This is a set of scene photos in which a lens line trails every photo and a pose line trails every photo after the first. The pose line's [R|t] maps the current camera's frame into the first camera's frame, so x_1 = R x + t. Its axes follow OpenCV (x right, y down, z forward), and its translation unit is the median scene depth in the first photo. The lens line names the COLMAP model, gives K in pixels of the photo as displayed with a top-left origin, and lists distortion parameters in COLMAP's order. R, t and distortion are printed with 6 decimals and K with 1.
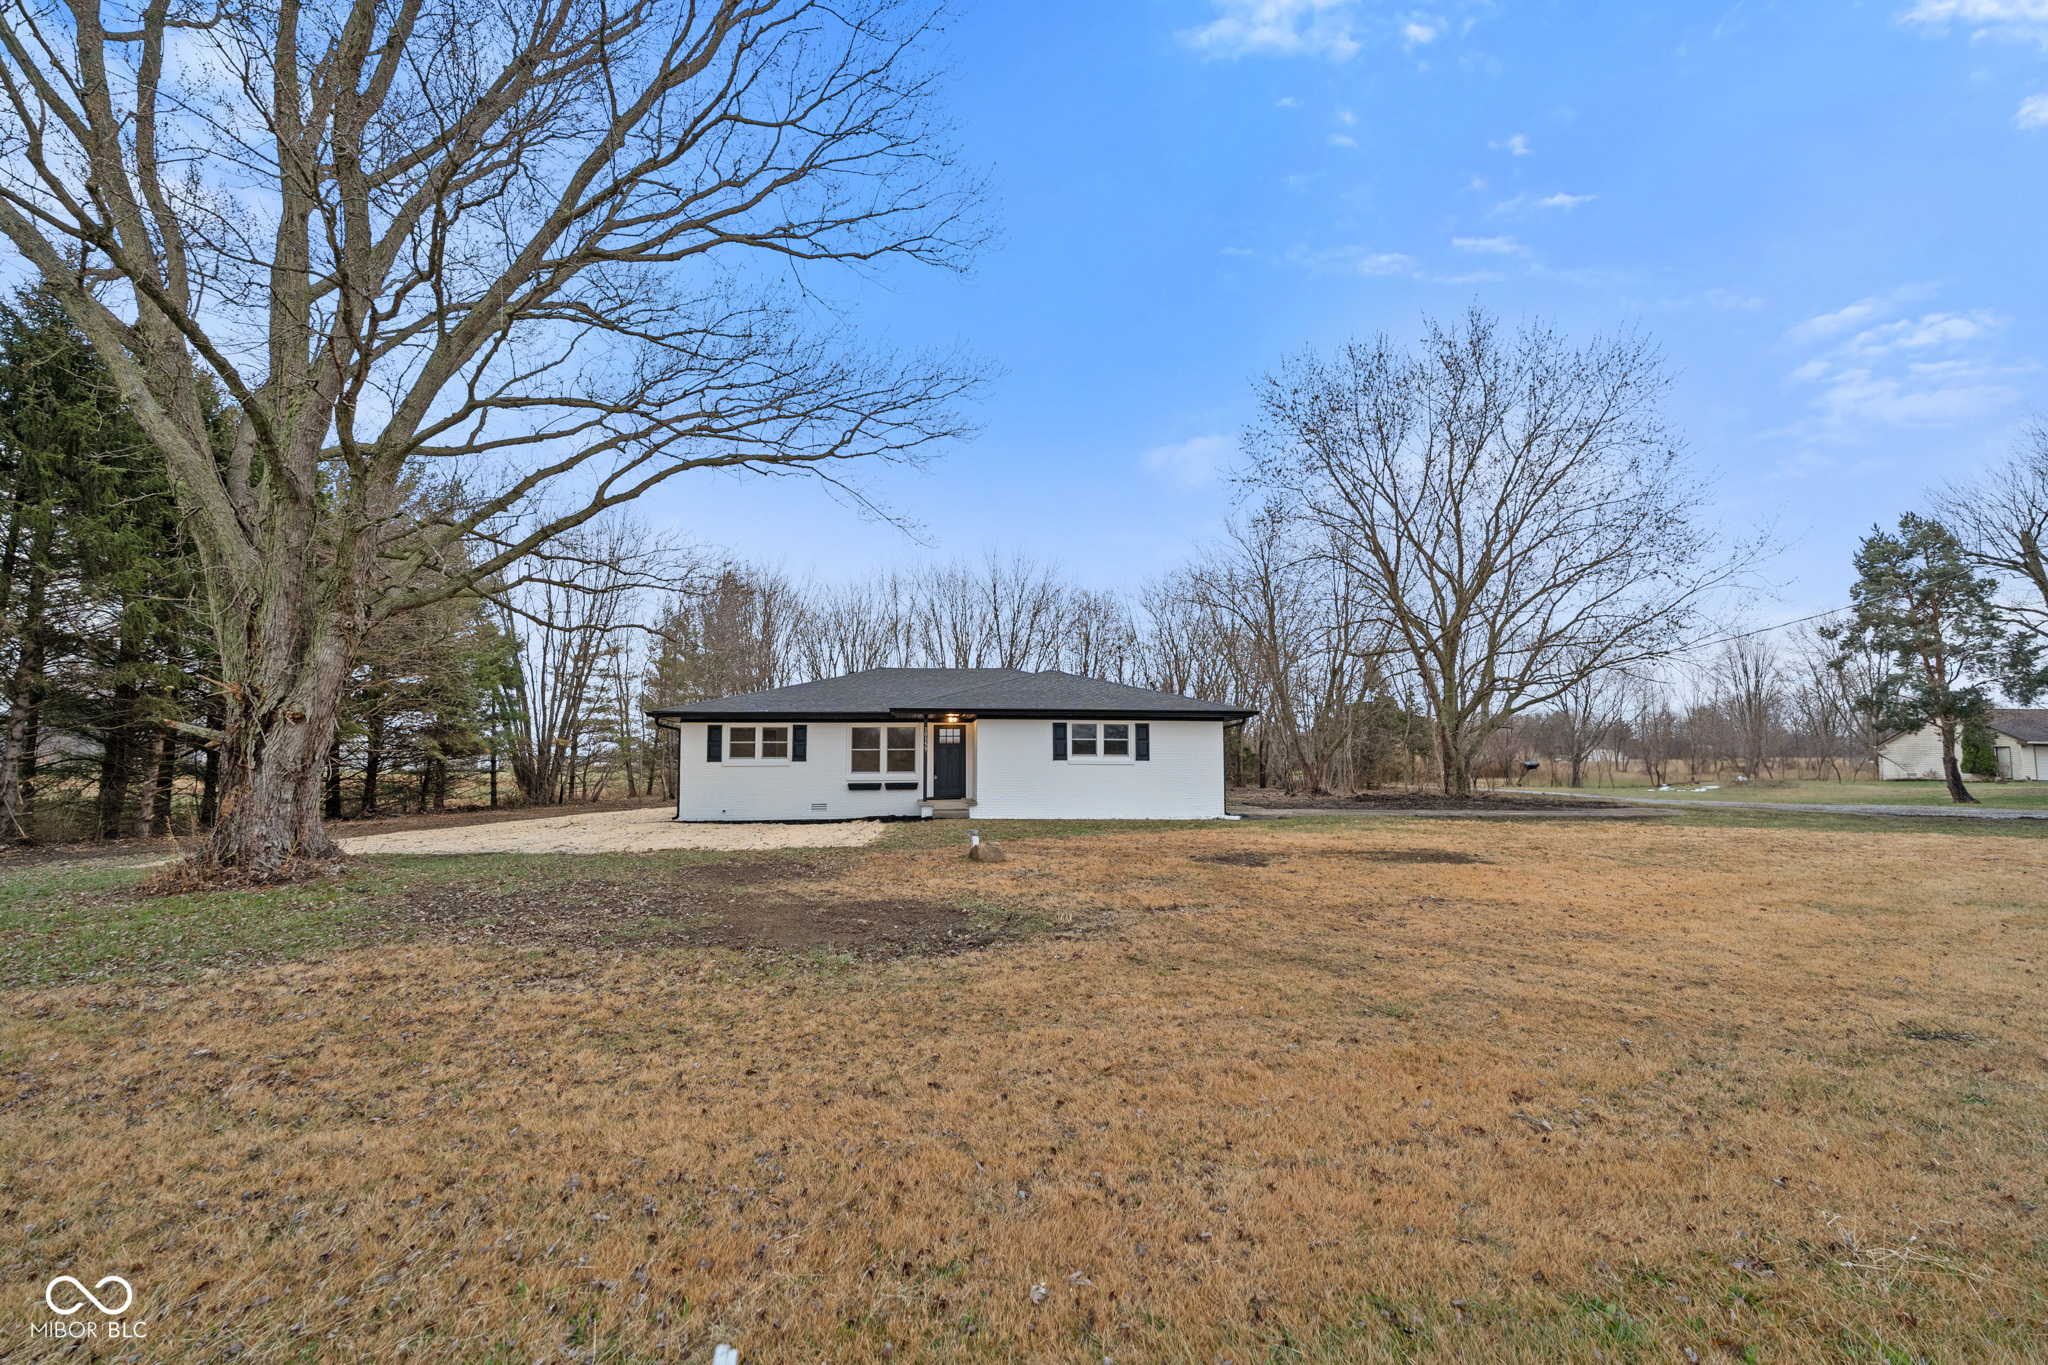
lens RADIAL K [[905.6, 0, 1023.5], [0, 905.6, 680.2], [0, 0, 1]] dist [0.000921, 0.000078]
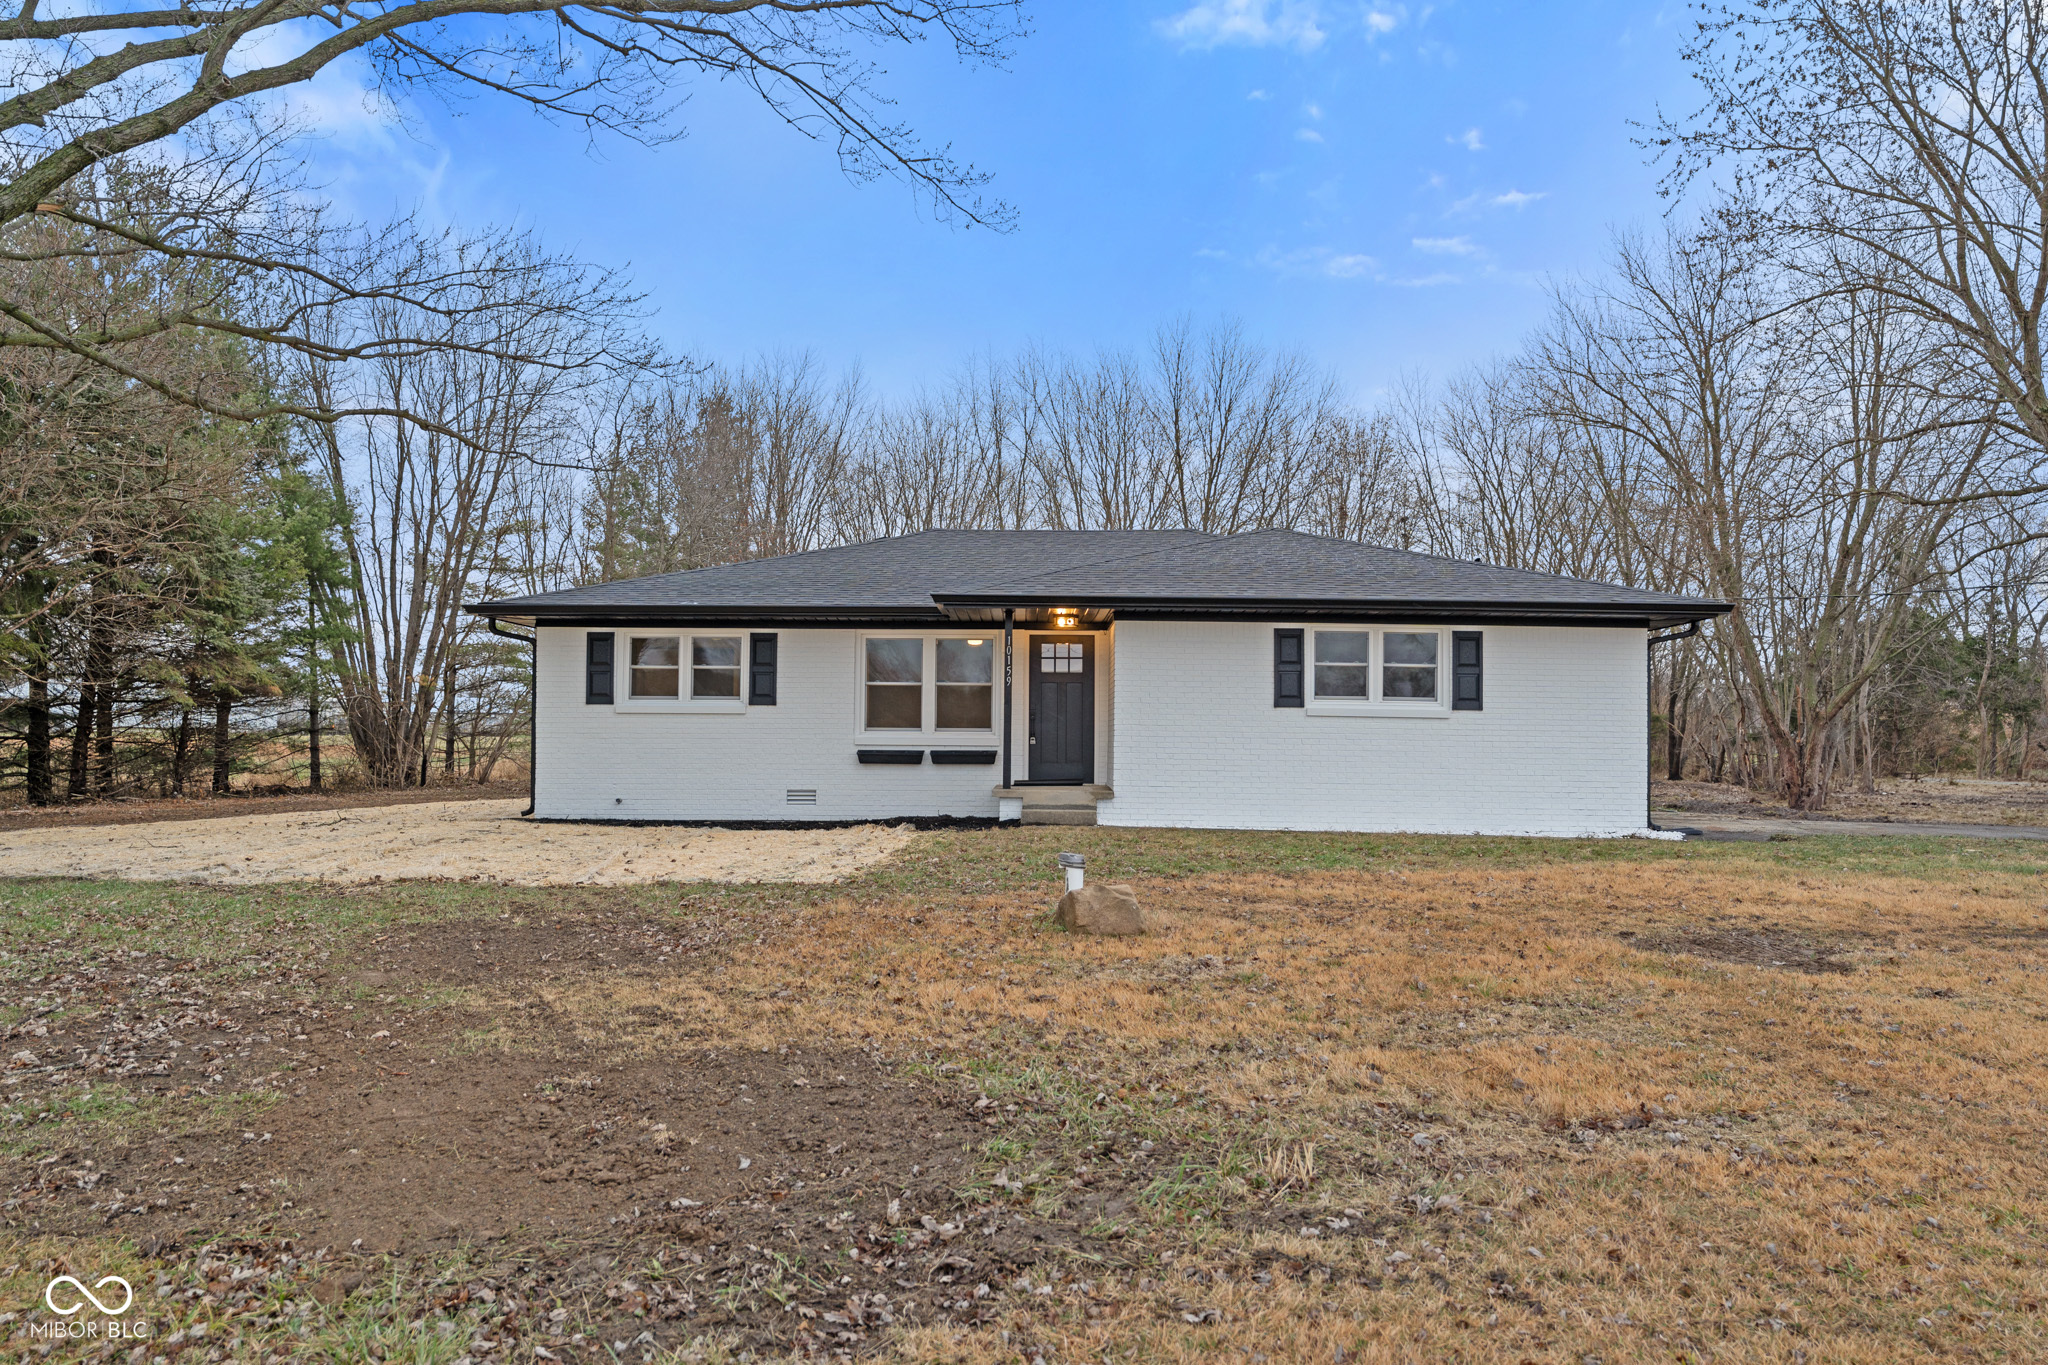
lens RADIAL K [[1539.8, 0, 1007.2], [0, 1539.8, 697.1], [0, 0, 1]] dist [0.026636, 0.001036]
pose [[0.989766, 0.008761, -0.142431, 0.008903], [0.001559, 0.997390, 0.072179, 0.023043], [0.142692, -0.071662, 0.987169, 0.172366]]
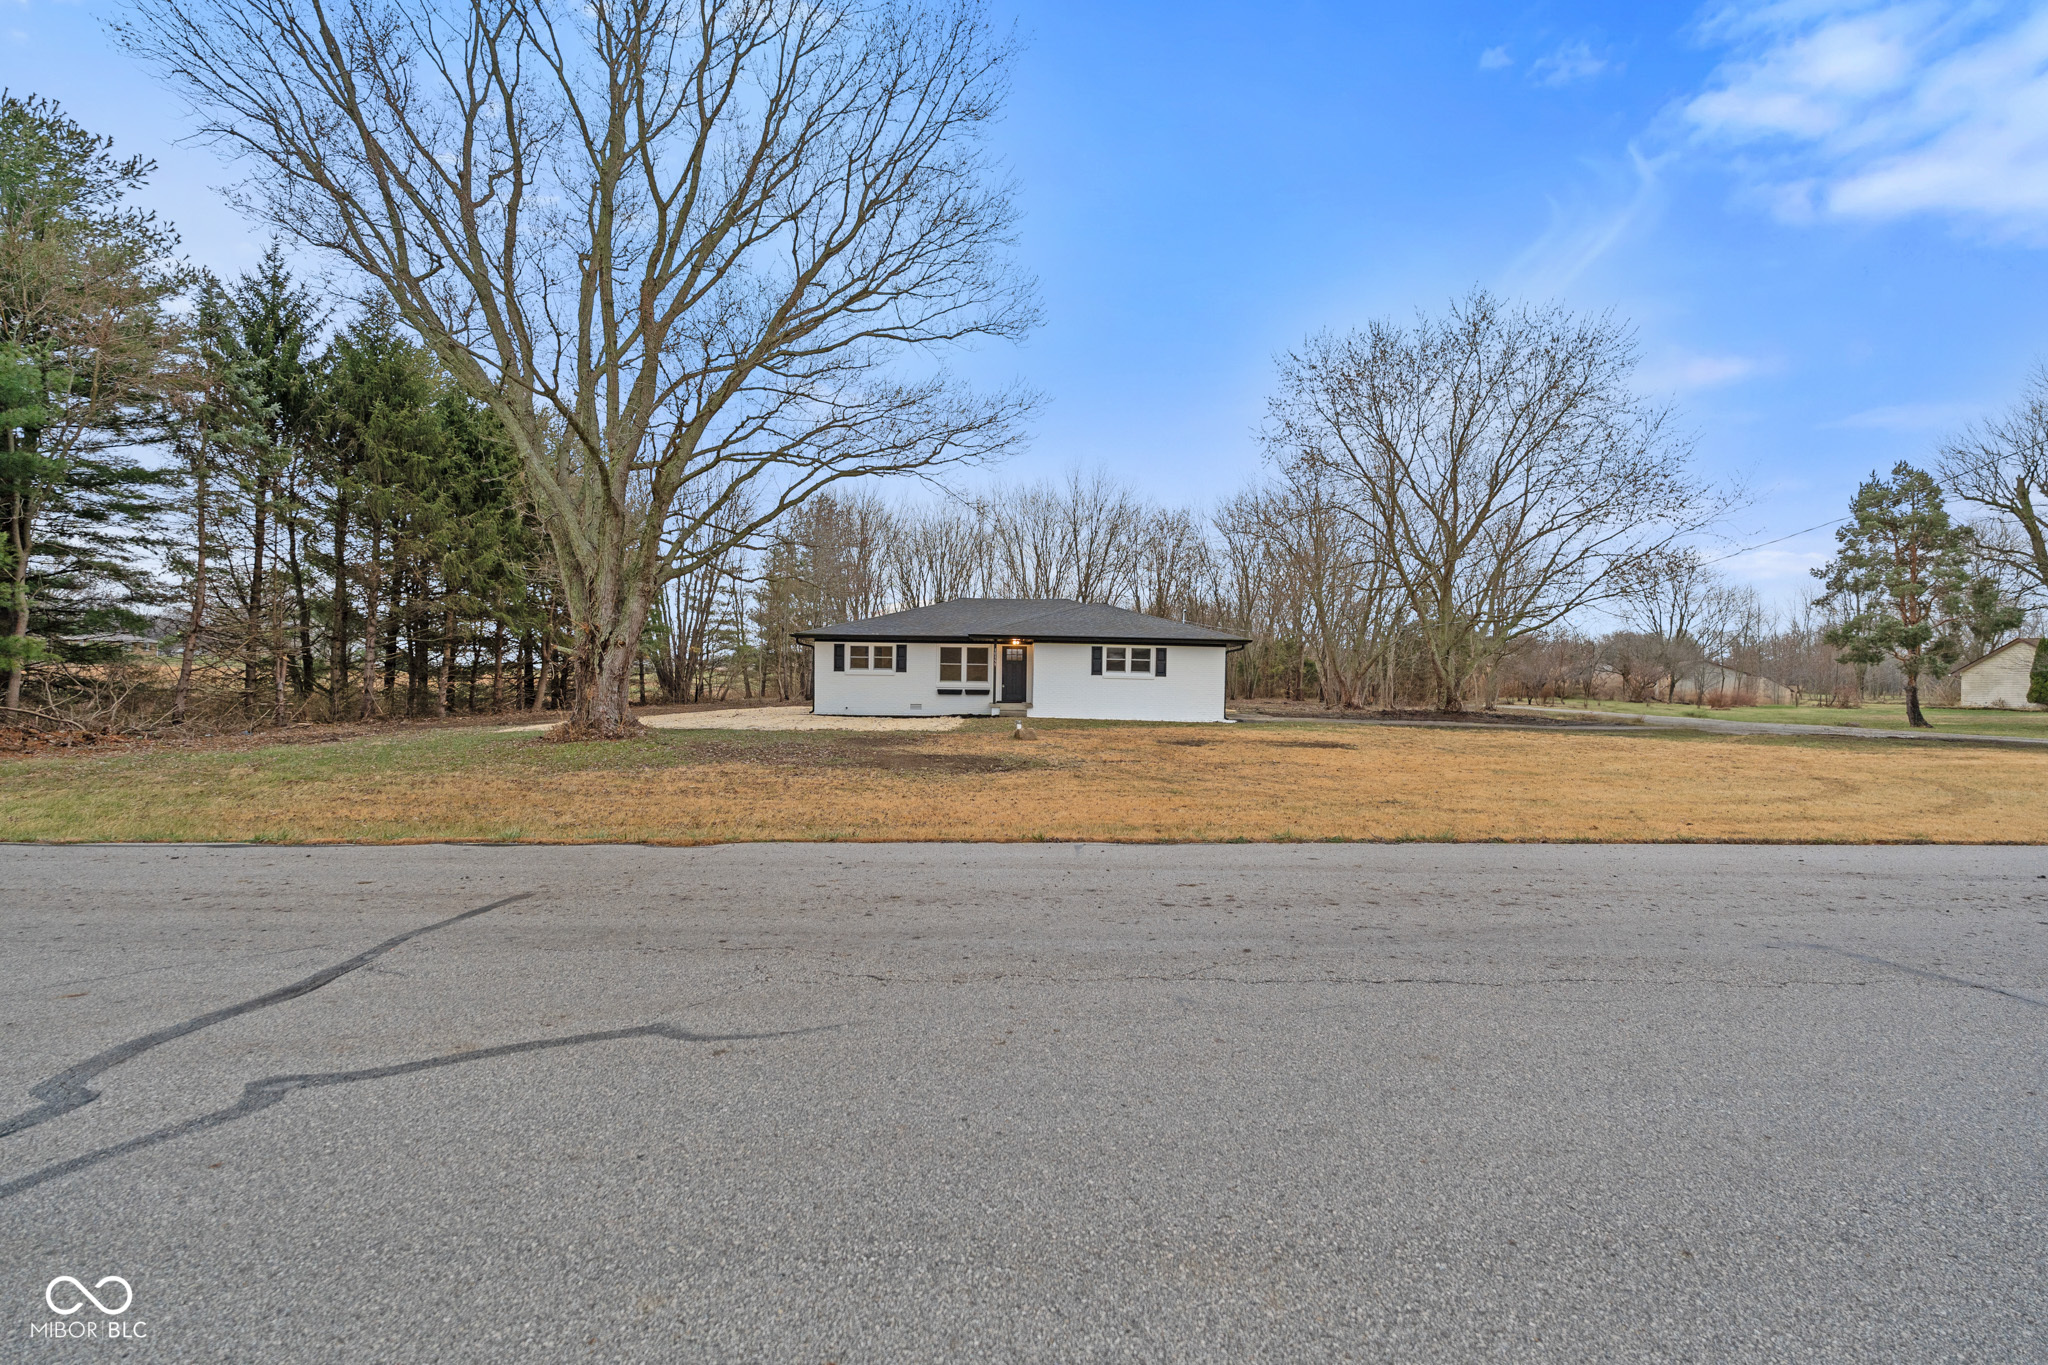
lens RADIAL K [[905.6, 0, 1023.8], [0, 905.6, 673.5], [0, 0, 1]] dist [0.000921, 0.000078]
pose [[0.995461, 0.018648, -0.093326, 0.055200], [-0.010000, 0.995682, 0.092286, -0.032492], [0.094644, -0.090934, 0.991349, -0.298314]]
